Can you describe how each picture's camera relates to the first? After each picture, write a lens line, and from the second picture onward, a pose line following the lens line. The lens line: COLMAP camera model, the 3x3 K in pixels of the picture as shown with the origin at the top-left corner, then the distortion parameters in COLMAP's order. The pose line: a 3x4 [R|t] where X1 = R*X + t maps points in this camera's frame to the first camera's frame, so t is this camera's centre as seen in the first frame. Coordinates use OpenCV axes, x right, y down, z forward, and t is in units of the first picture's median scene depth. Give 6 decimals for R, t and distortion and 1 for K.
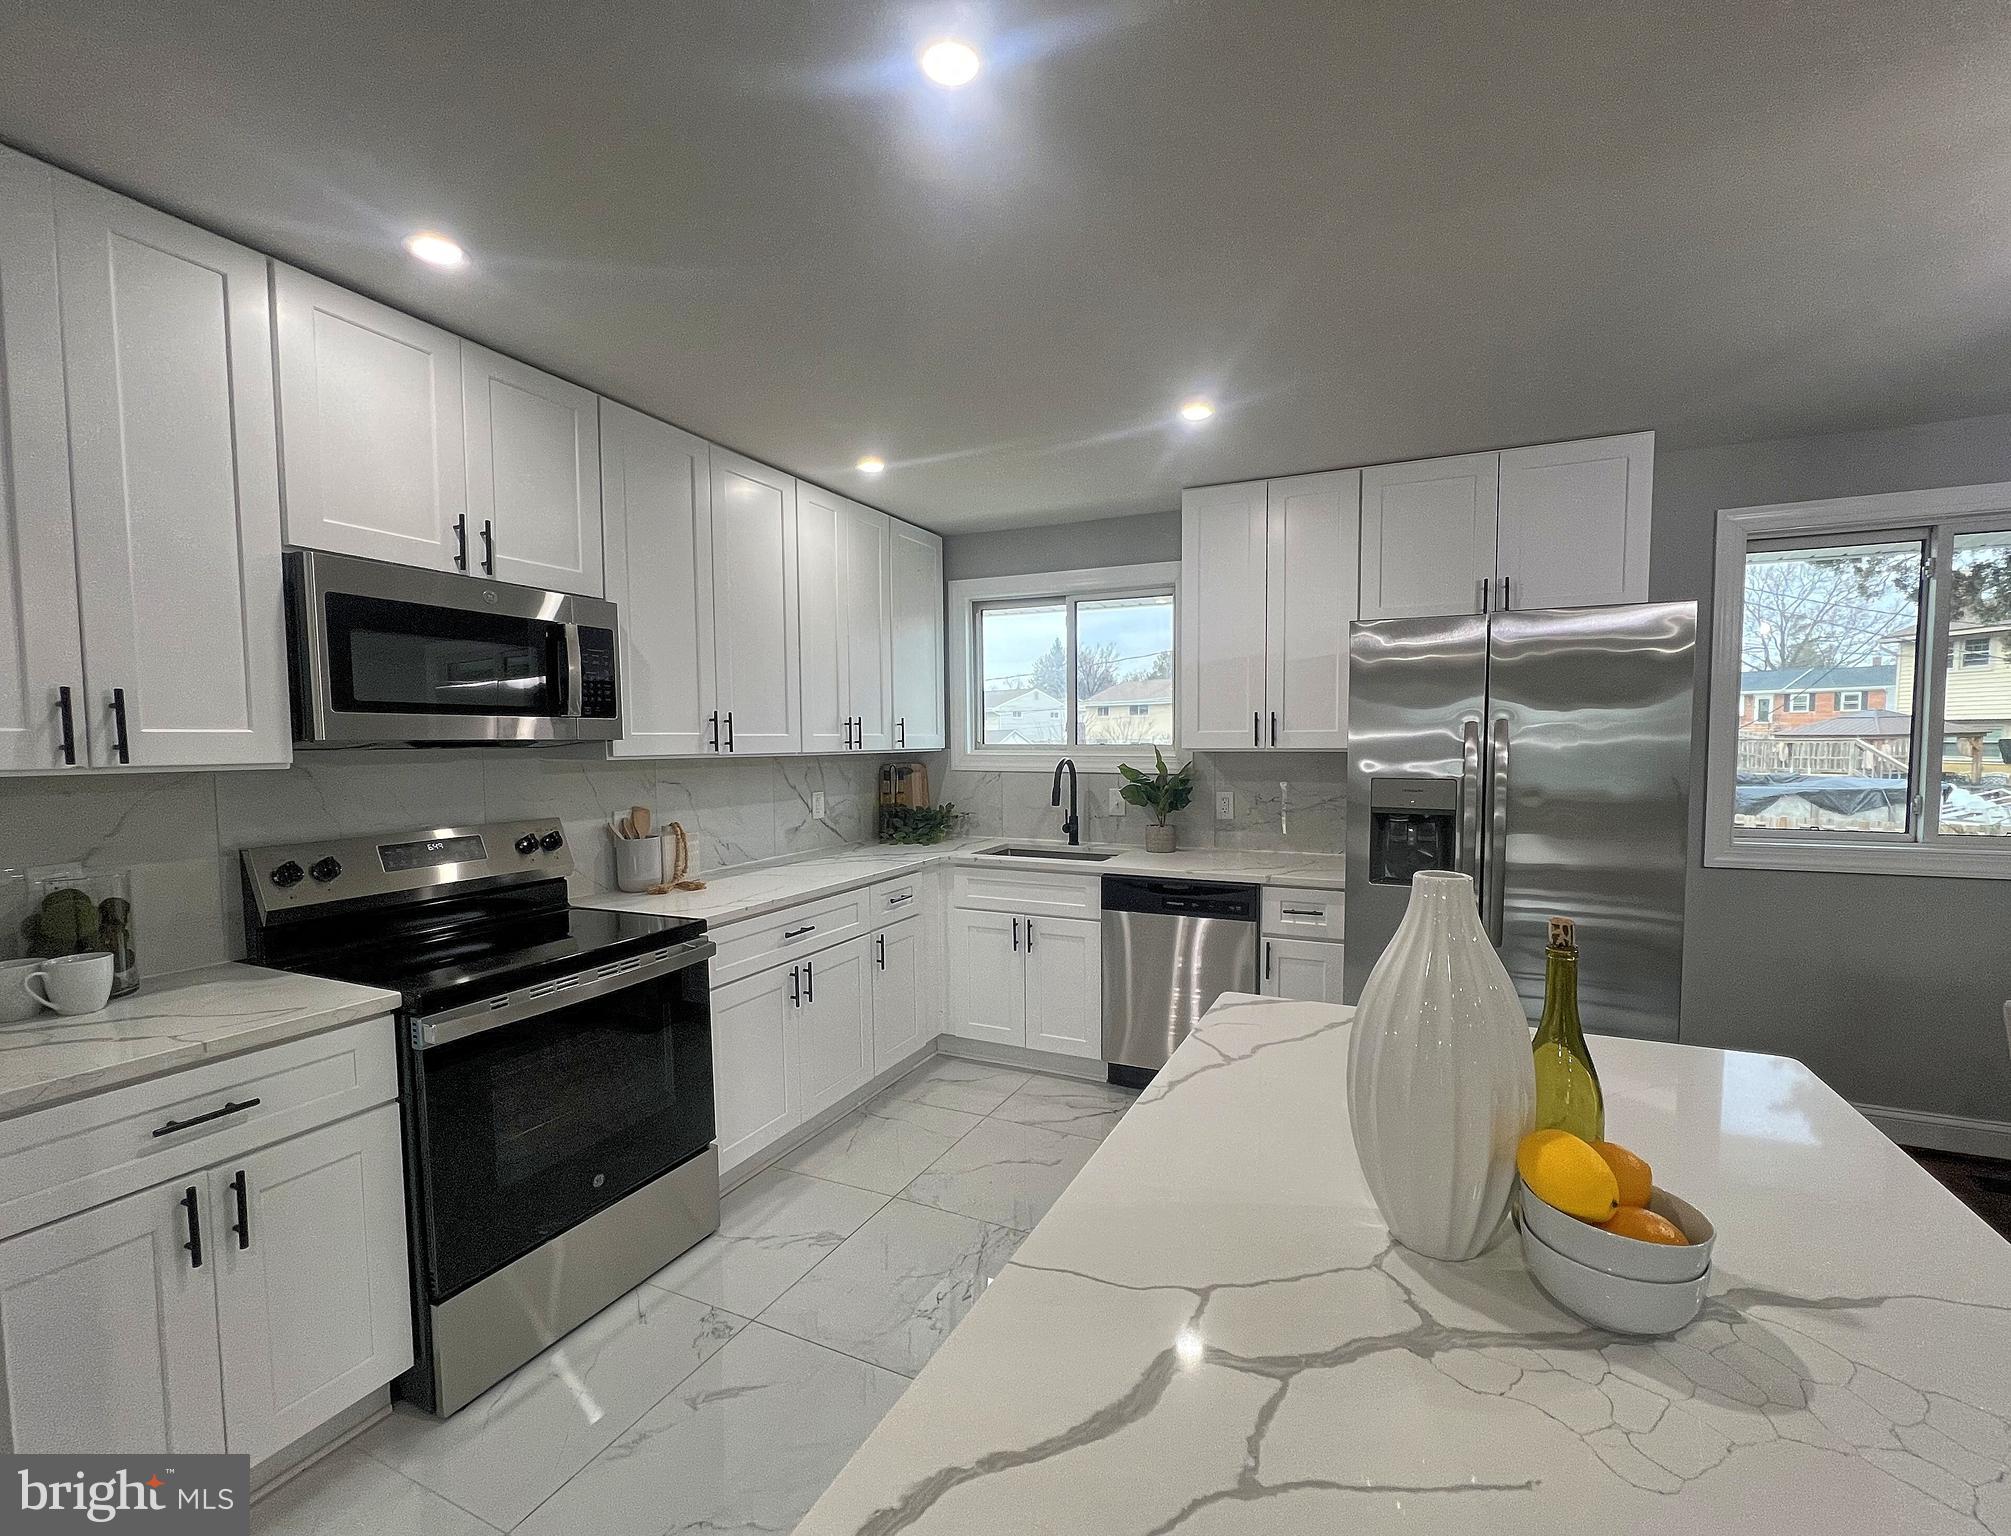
lens RADIAL K [[842.7, 0, 1048.7], [0, 842.7, 789.1], [0, 0, 1]] dist [-0.004091, 0.000927]
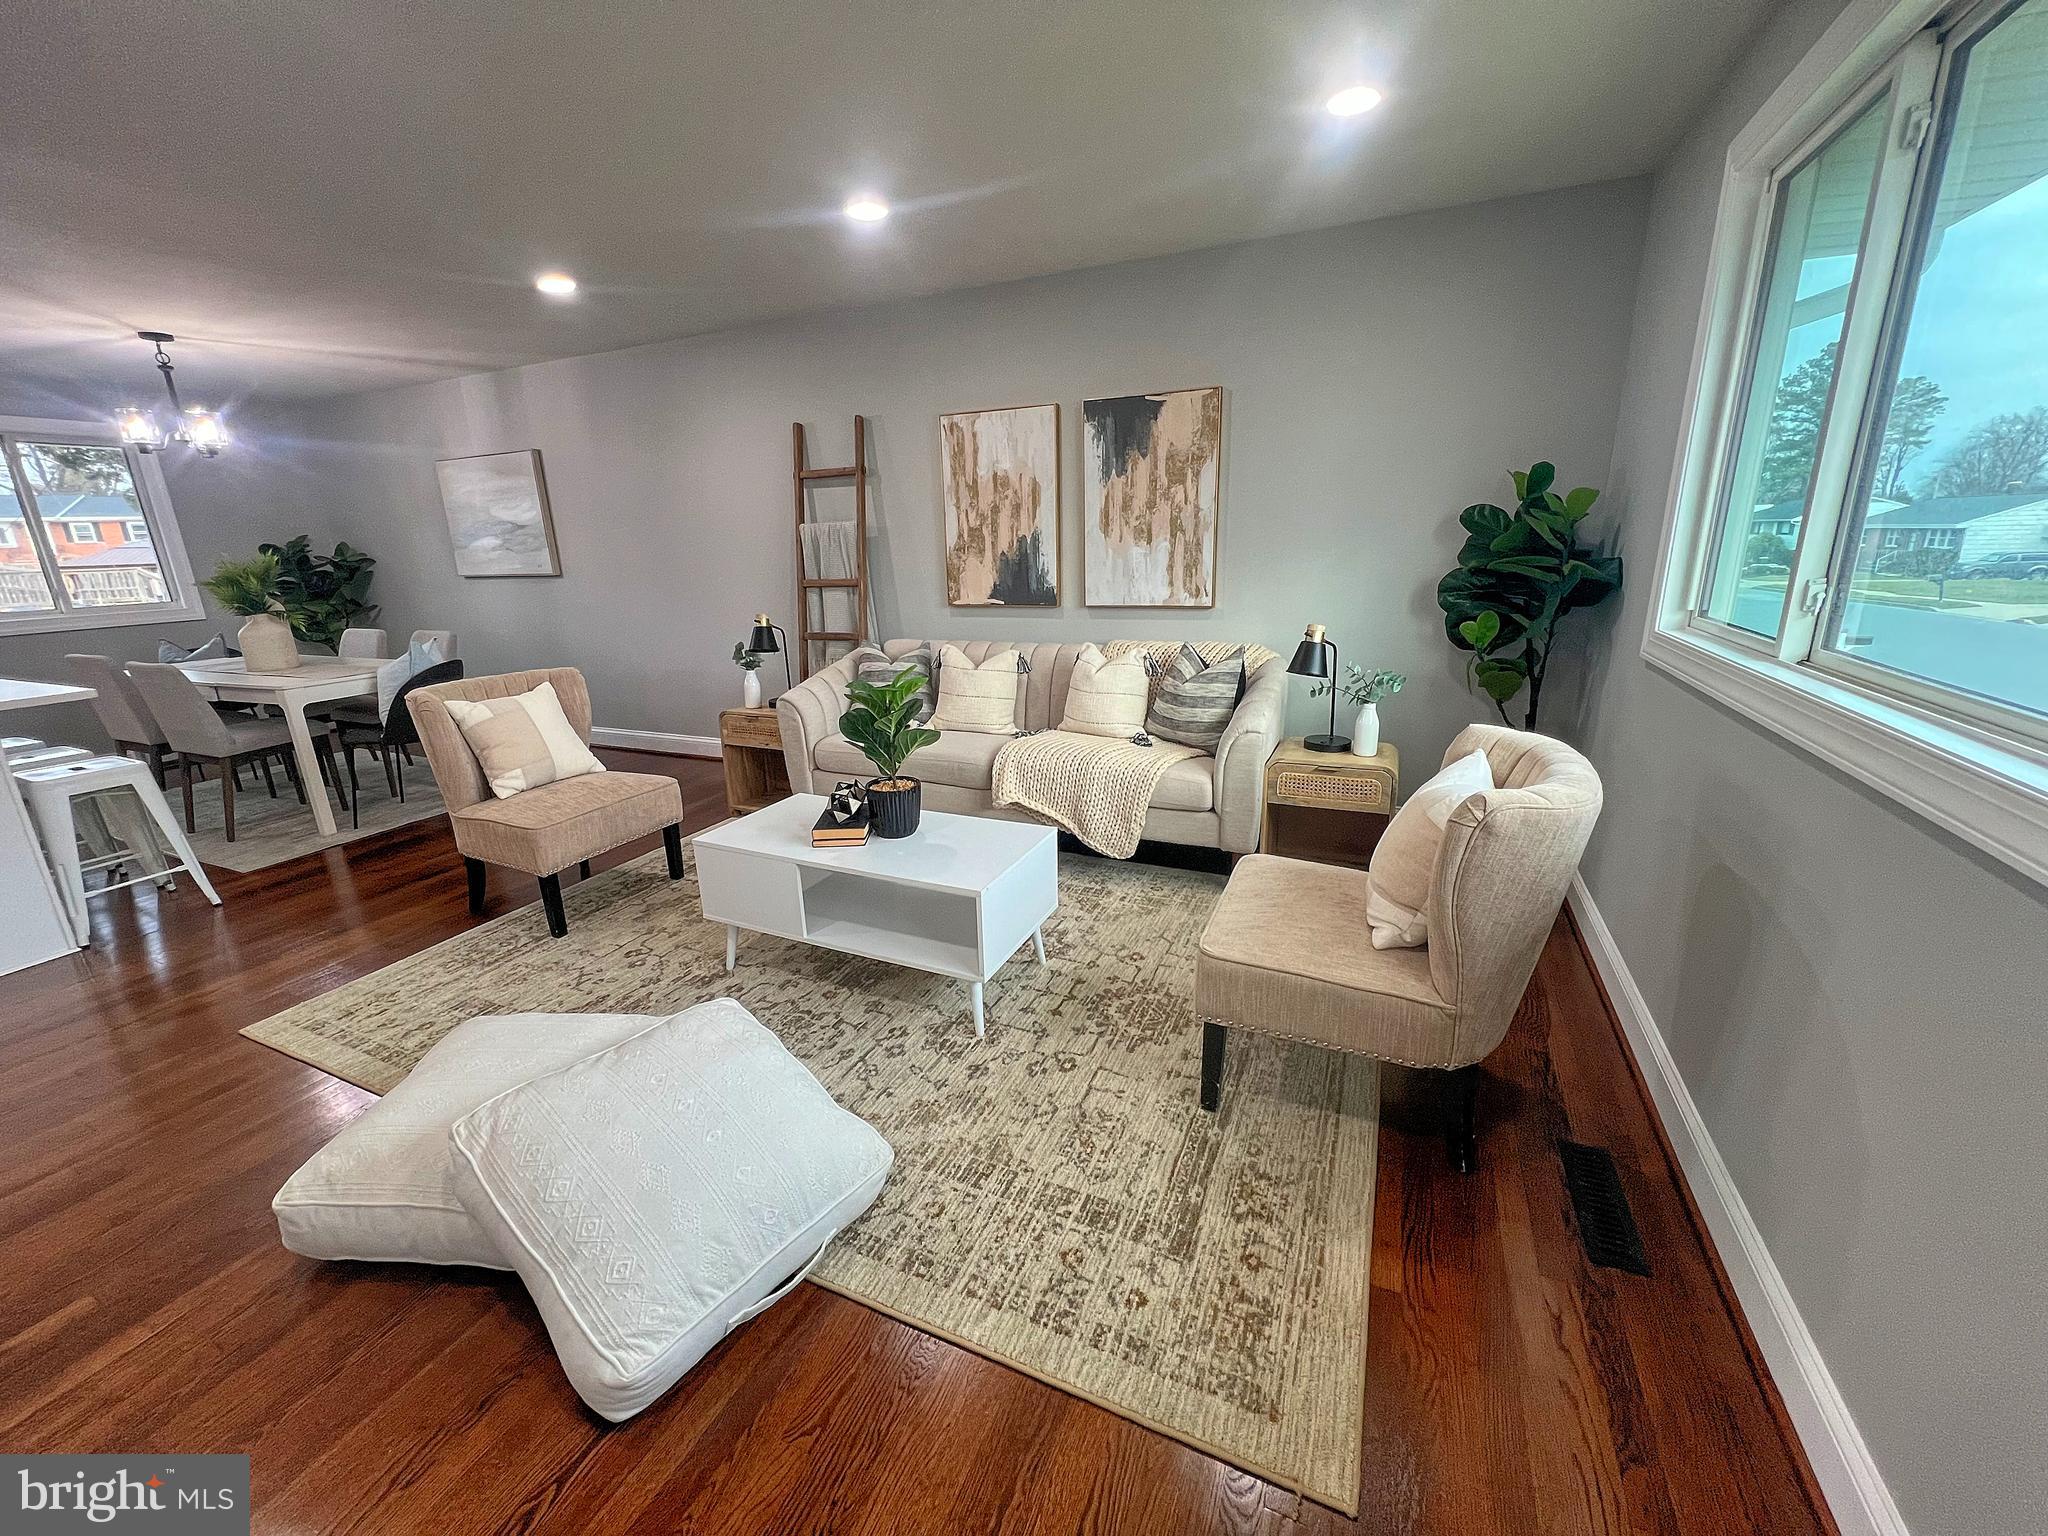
lens RADIAL K [[815.9, 0, 1015.7], [0, 815.9, 763.6], [0, 0, 1]] dist [-0.001640, 0.000120]
pose [[0.017490, -0.264553, 0.964213, -0.663218], [0.093638, 0.960555, 0.261851, 0.094597], [-0.995453, 0.085707, 0.041573, -1.004798]]
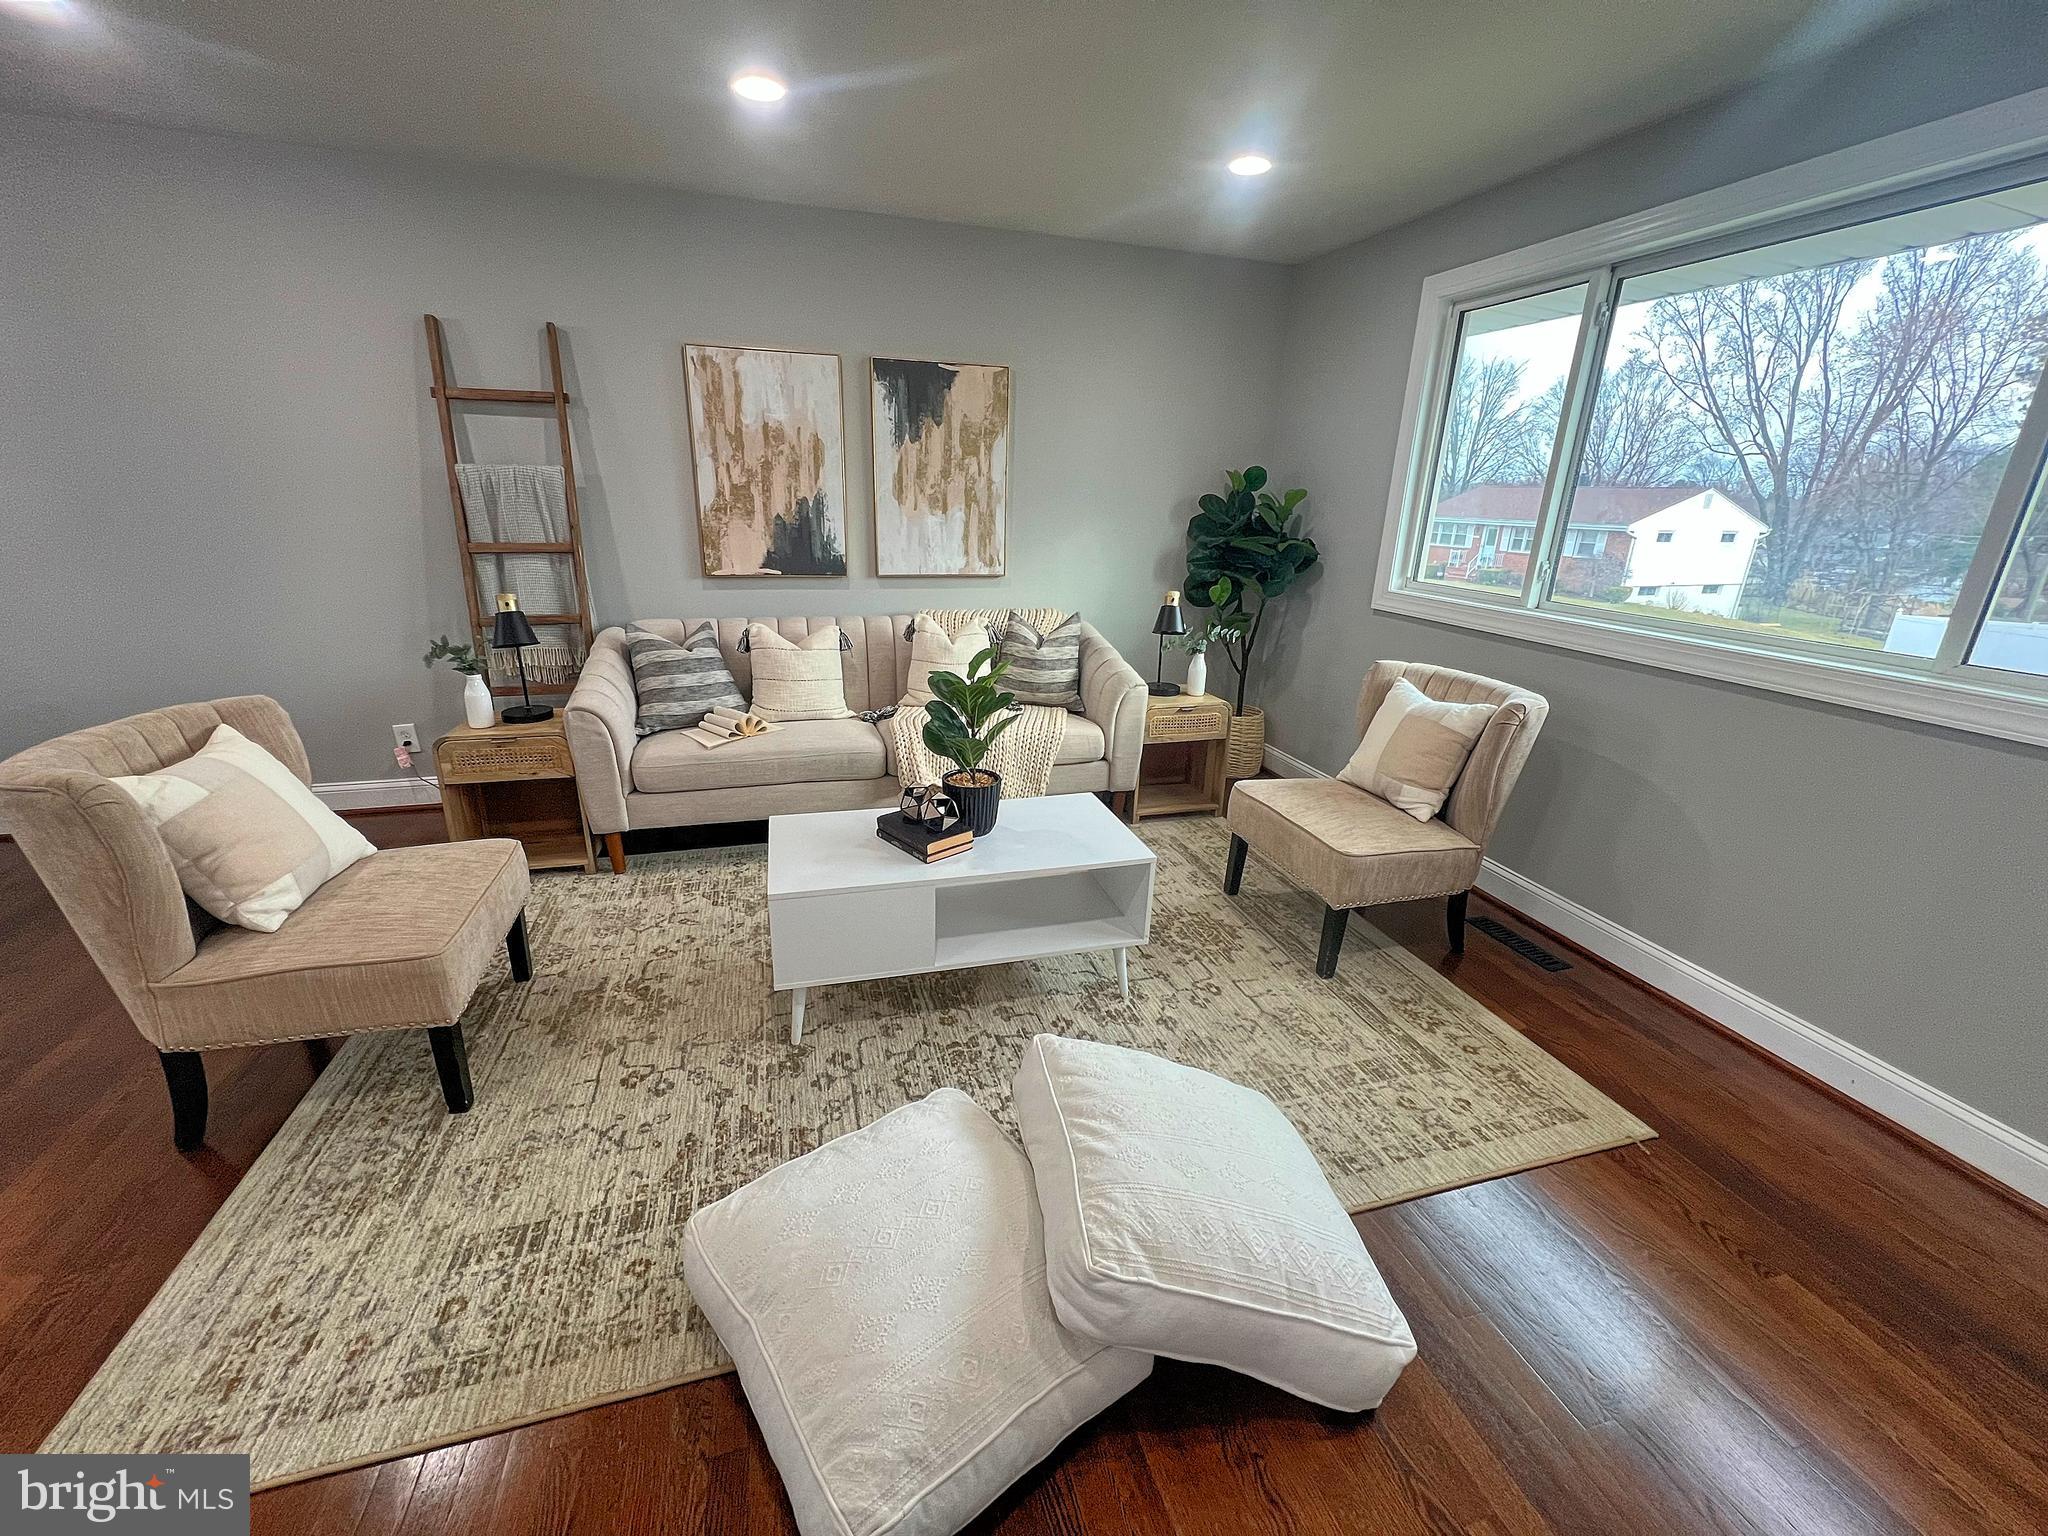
lens RADIAL K [[815.9, 0, 1014.9], [0, 815.9, 764.8], [0, 0, 1]] dist [-0.001640, 0.000120]
pose [[-0.643233, -0.255752, 0.721694, -0.468751], [0.025265, 0.934962, 0.353848, 0.043280], [-0.765253, 0.245840, -0.594937, -0.479342]]
